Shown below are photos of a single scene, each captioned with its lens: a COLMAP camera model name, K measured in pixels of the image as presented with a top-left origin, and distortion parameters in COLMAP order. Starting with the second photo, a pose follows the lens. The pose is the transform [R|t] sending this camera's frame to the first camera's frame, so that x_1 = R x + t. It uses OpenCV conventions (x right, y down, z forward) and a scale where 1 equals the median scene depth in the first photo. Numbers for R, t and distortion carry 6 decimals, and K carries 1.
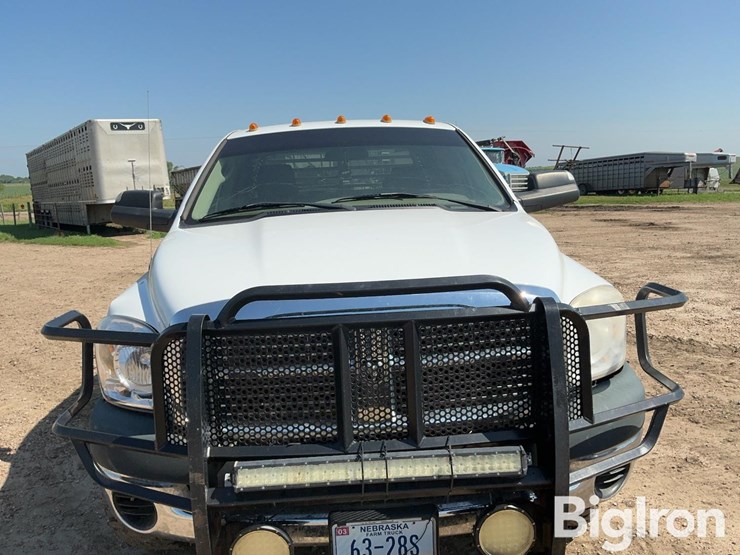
lens RADIAL K [[625.4, 0, 371.8], [0, 625.4, 282.4], [0, 0, 1]] dist [0.107589, -0.223181]
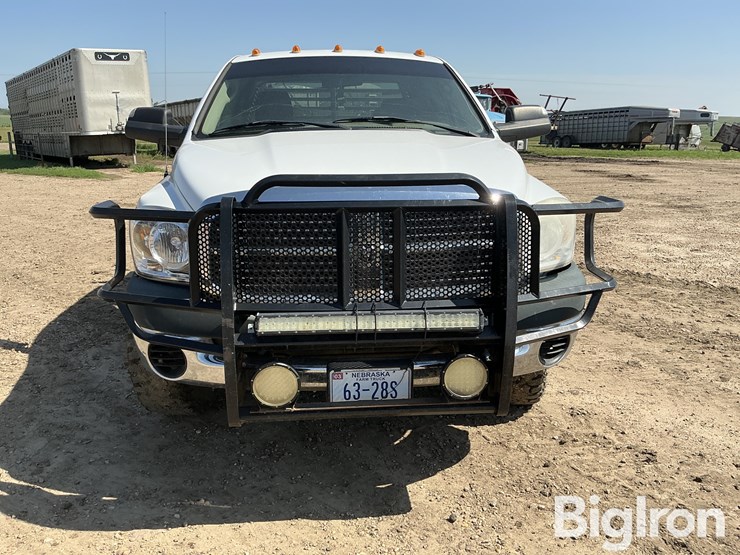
lens RADIAL K [[625.4, 0, 371.5], [0, 625.4, 284.0], [0, 0, 1]] dist [0.107589, -0.223181]
pose [[0.998971, 0.032719, 0.031402, -0.012513], [-0.035252, 0.995856, 0.083830, 0.052191], [-0.028529, -0.084851, 0.995985, -0.122643]]
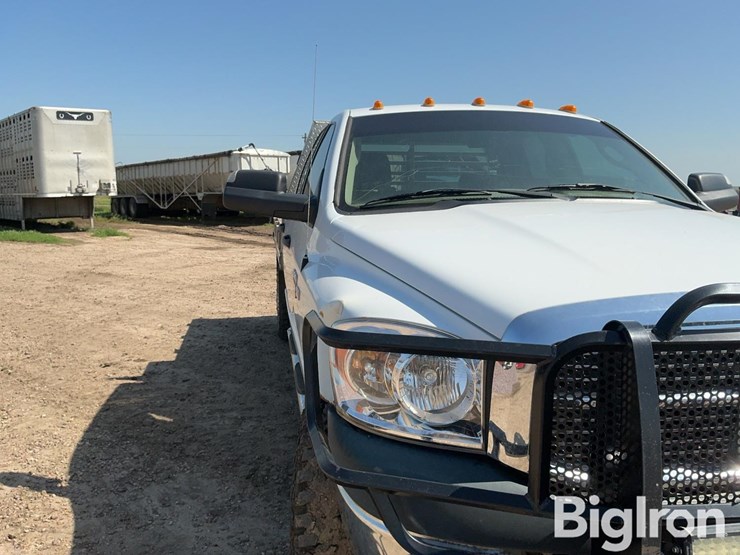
lens RADIAL K [[625.4, 0, 370.5], [0, 625.4, 282.0], [0, 0, 1]] dist [0.107589, -0.223181]
pose [[0.992703, 0.033665, 0.115789, -0.309935], [-0.031622, 0.999311, -0.019430, 0.014053], [-0.116363, 0.015626, 0.993084, 0.156296]]
